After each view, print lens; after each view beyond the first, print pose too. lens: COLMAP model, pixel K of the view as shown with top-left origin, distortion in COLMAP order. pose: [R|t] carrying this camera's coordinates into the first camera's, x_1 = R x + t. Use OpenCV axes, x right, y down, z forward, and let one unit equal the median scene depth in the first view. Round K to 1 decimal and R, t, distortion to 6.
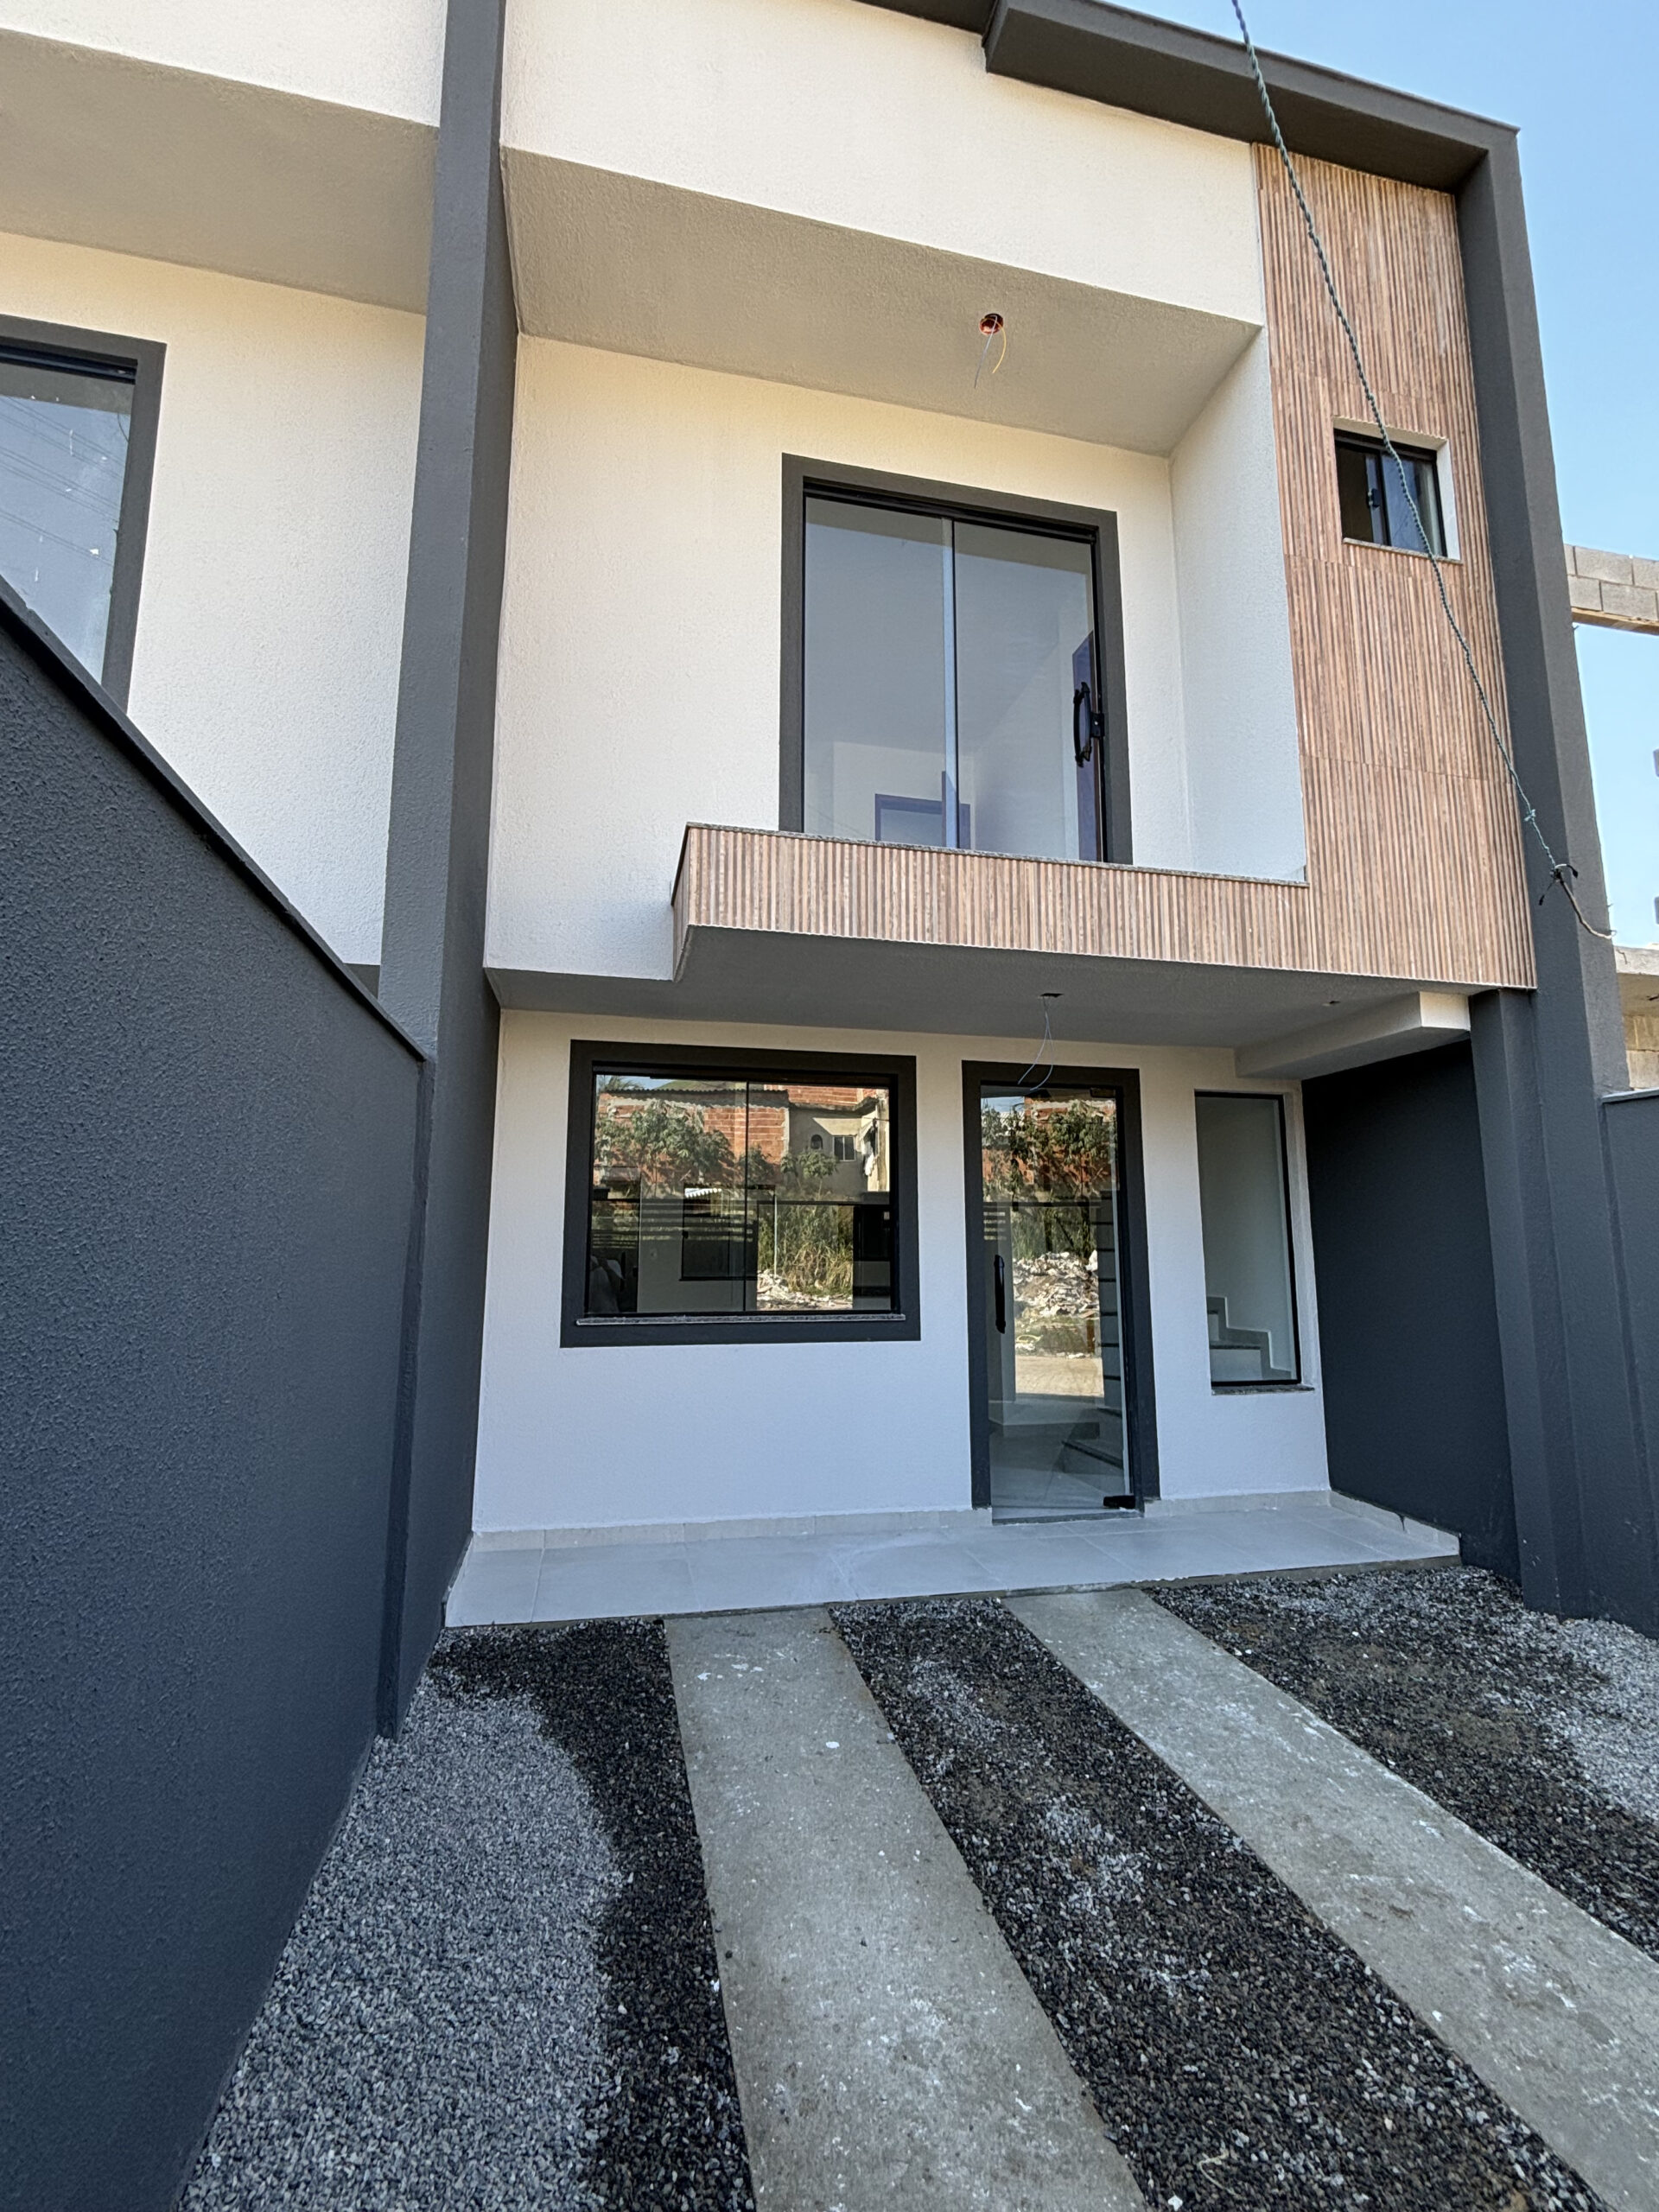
lens RADIAL K [[1003.4, 0, 832.7], [0, 1003.4, 1100.4], [0, 0, 1]] dist [-0.000290, 0.002107]
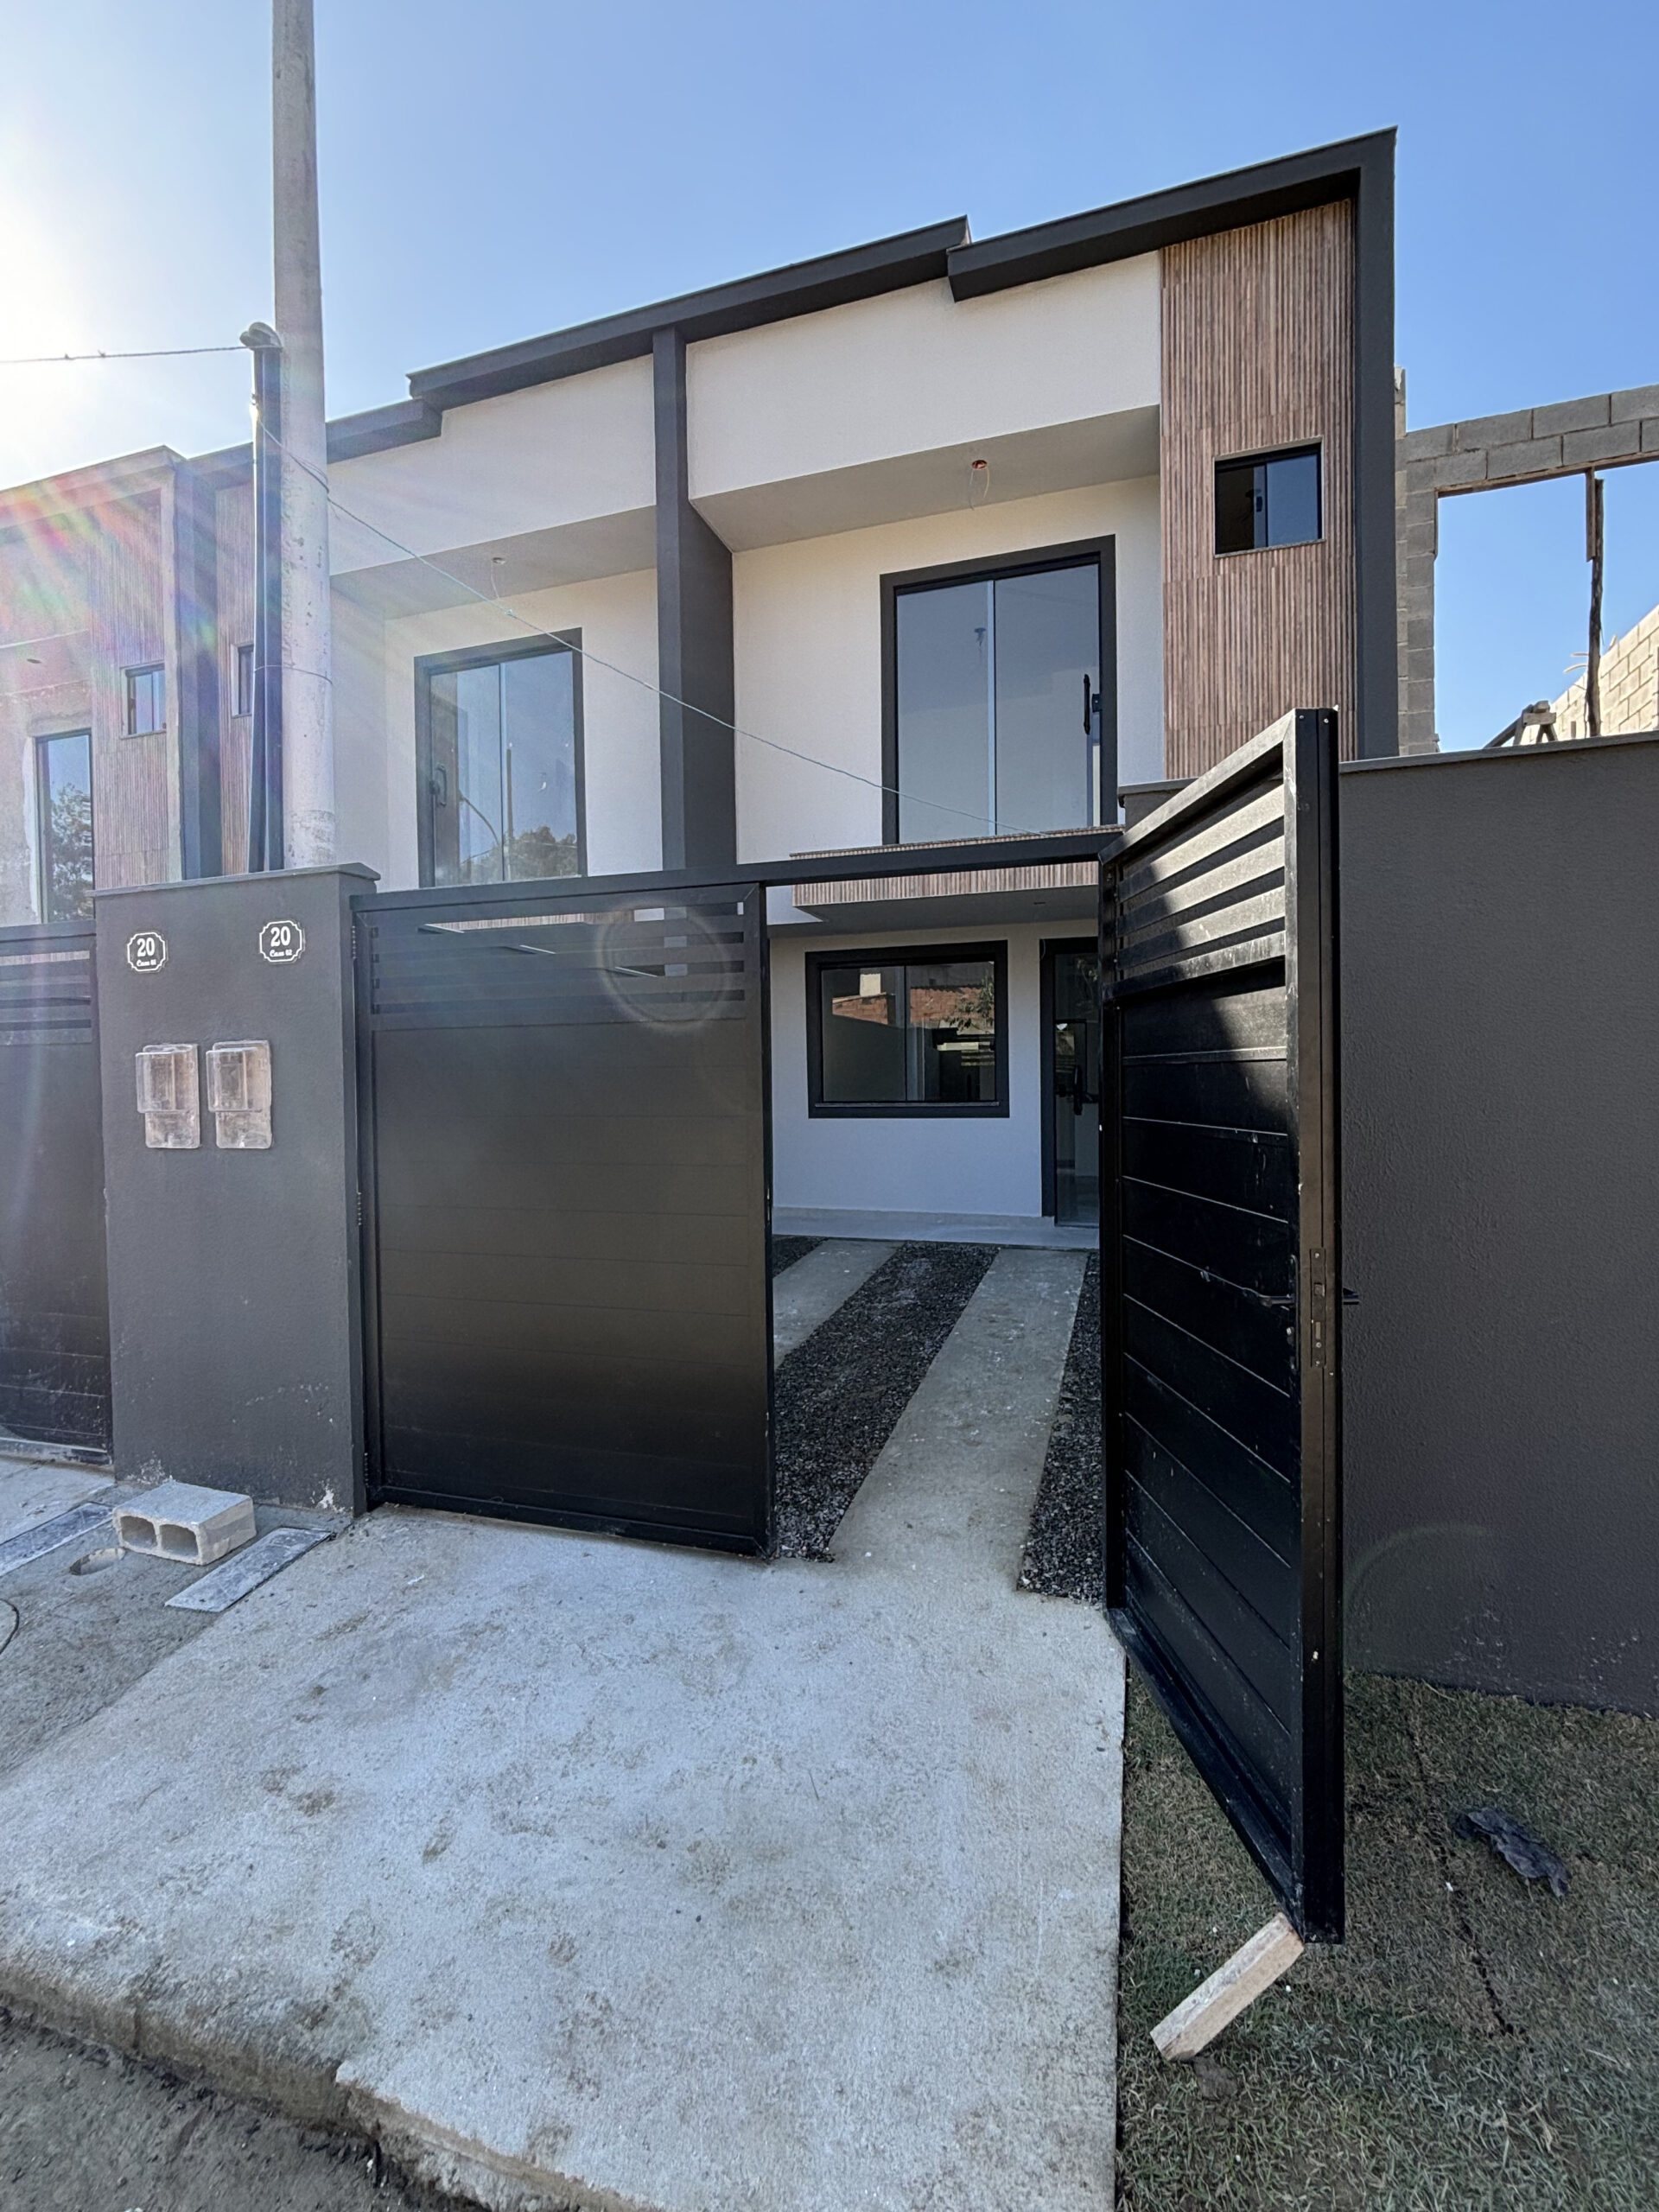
lens RADIAL K [[1003.4, 0, 818.9], [0, 1003.4, 1105.7], [0, 0, 1]] dist [-0.000290, 0.002107]
pose [[0.858179, -0.003820, -0.513336, 0.771847], [0.091873, 0.984971, 0.146260, -0.054700], [0.505062, -0.172679, 0.845633, -0.629305]]
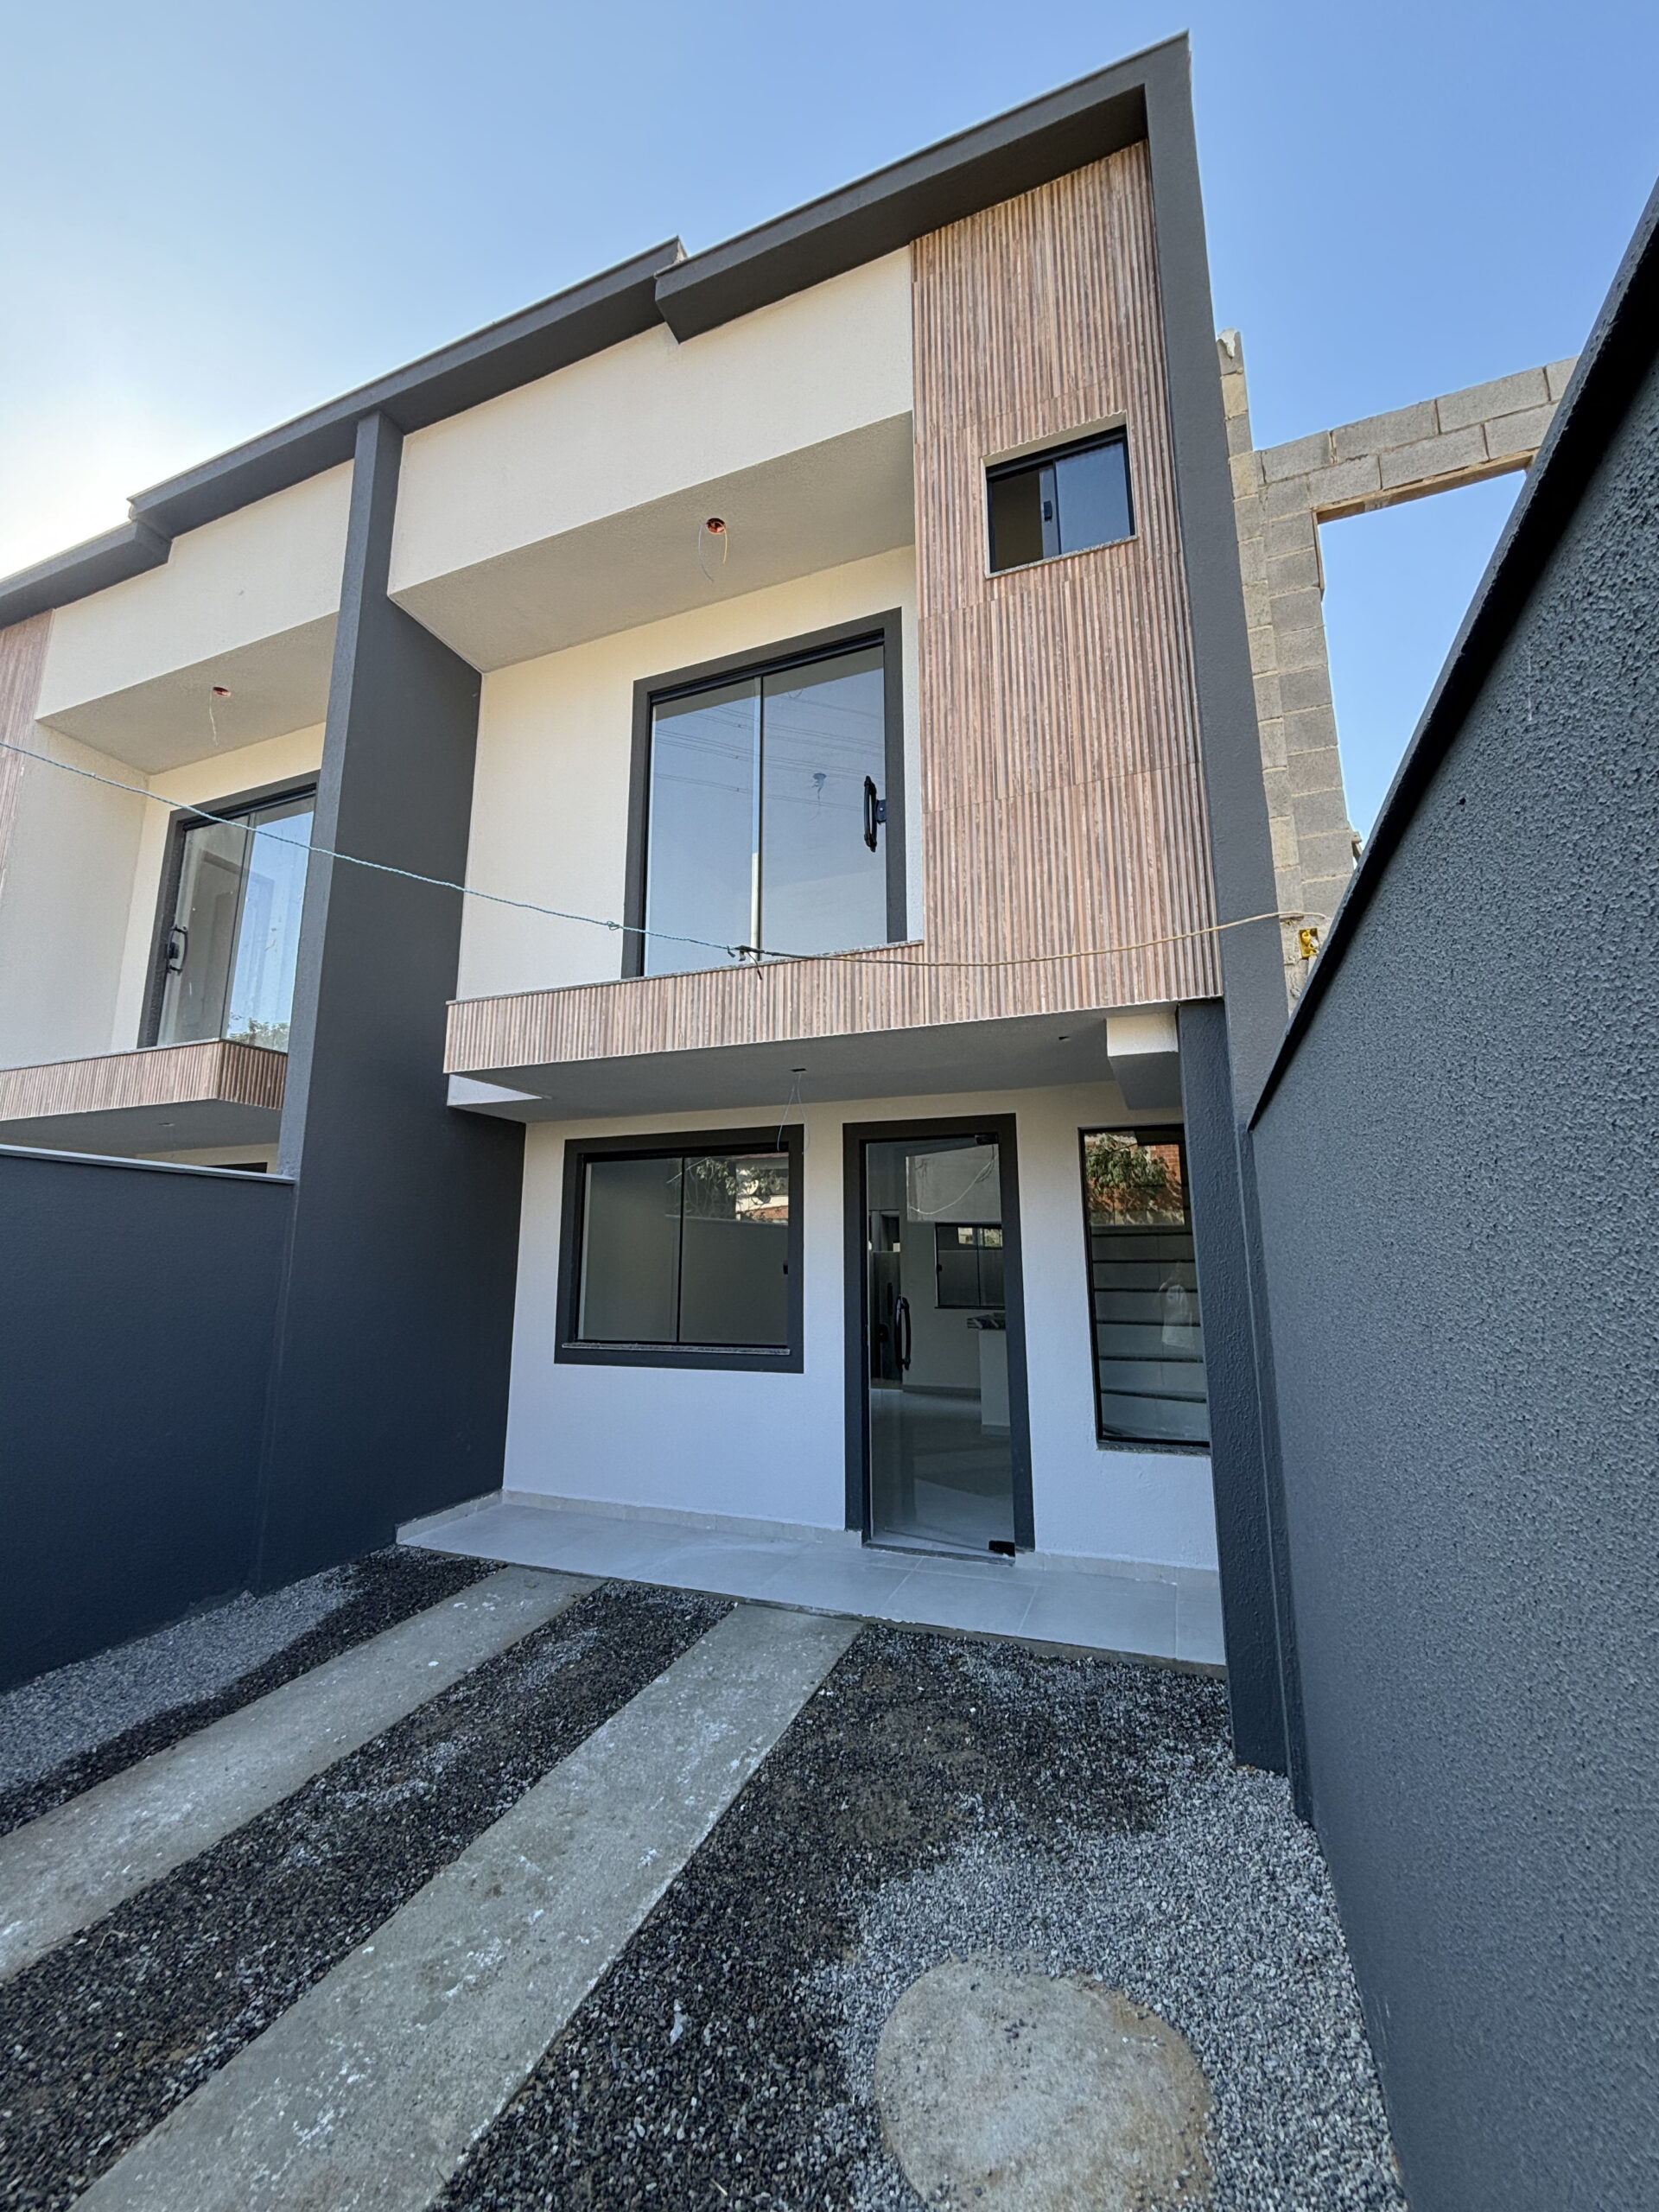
lens RADIAL K [[897.4, 0, 817.7], [0, 897.4, 1103.6], [0, 0, 1]] dist [0.003125, -0.000120]
pose [[0.826254, -0.107176, -0.553008, 0.824623], [0.086994, 0.994233, -0.062709, -0.002747], [0.556540, 0.003705, 0.830813, 0.178357]]
